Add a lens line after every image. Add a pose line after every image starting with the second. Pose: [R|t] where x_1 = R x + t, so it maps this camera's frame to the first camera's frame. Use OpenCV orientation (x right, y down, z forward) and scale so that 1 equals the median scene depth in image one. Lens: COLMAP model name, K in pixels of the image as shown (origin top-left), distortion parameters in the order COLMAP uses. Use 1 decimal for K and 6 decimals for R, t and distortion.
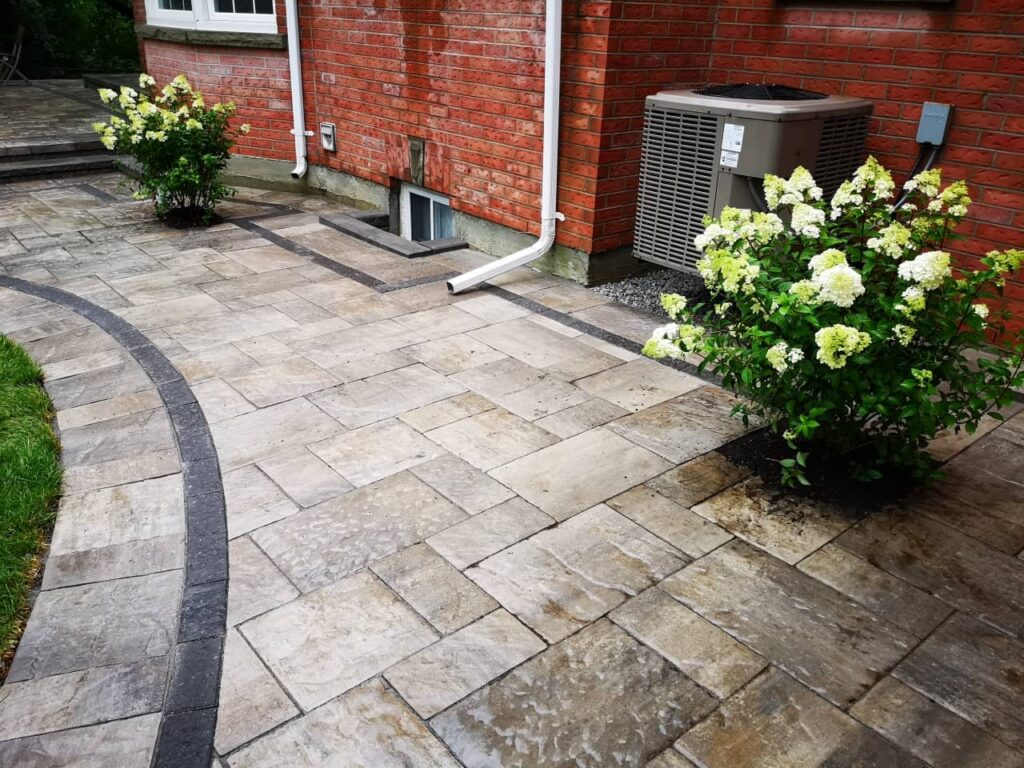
lens RADIAL K [[827.5, 0, 512.0], [0, 827.5, 384.0], [0, 0, 1]] dist [0.001770, -0.017555]
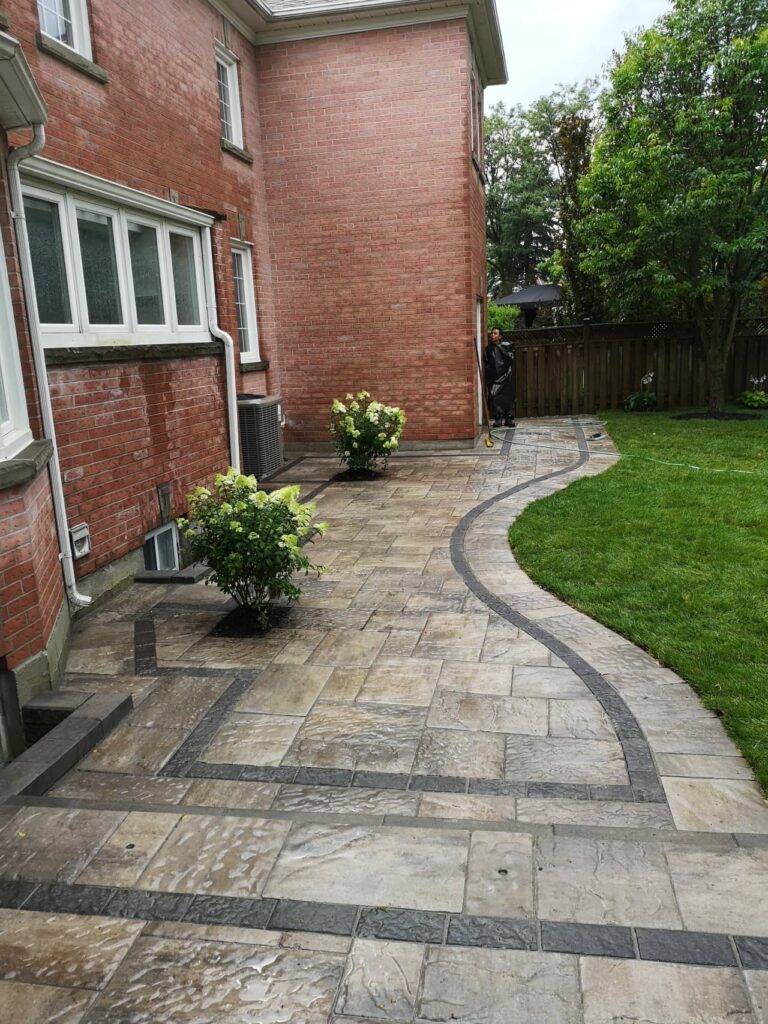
lens RADIAL K [[810.4, 0, 384.0], [0, 810.4, 512.0], [0, 0, 1]] dist [0.046160, -0.070238]
pose [[-0.632560, -0.166100, 0.756491, -1.177307], [0.344548, 0.814415, 0.466921, -0.685432], [-0.693653, 0.556003, -0.457937, 1.310974]]
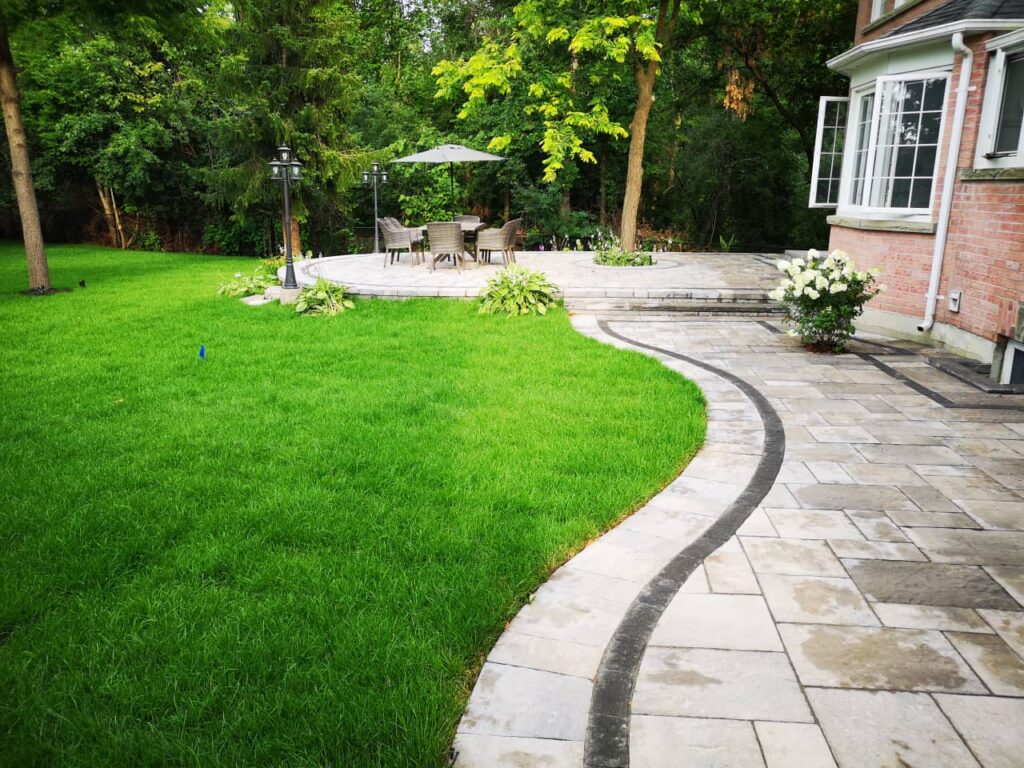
lens RADIAL K [[793.1, 0, 512.0], [0, 793.1, 384.0], [0, 0, 1]] dist [0.051036, -0.036160]
pose [[0.702045, 0.144819, -0.697252, 0.192850], [-0.279940, 0.956404, -0.083219, 0.122252], [0.654803, 0.253612, 0.711979, -0.298514]]
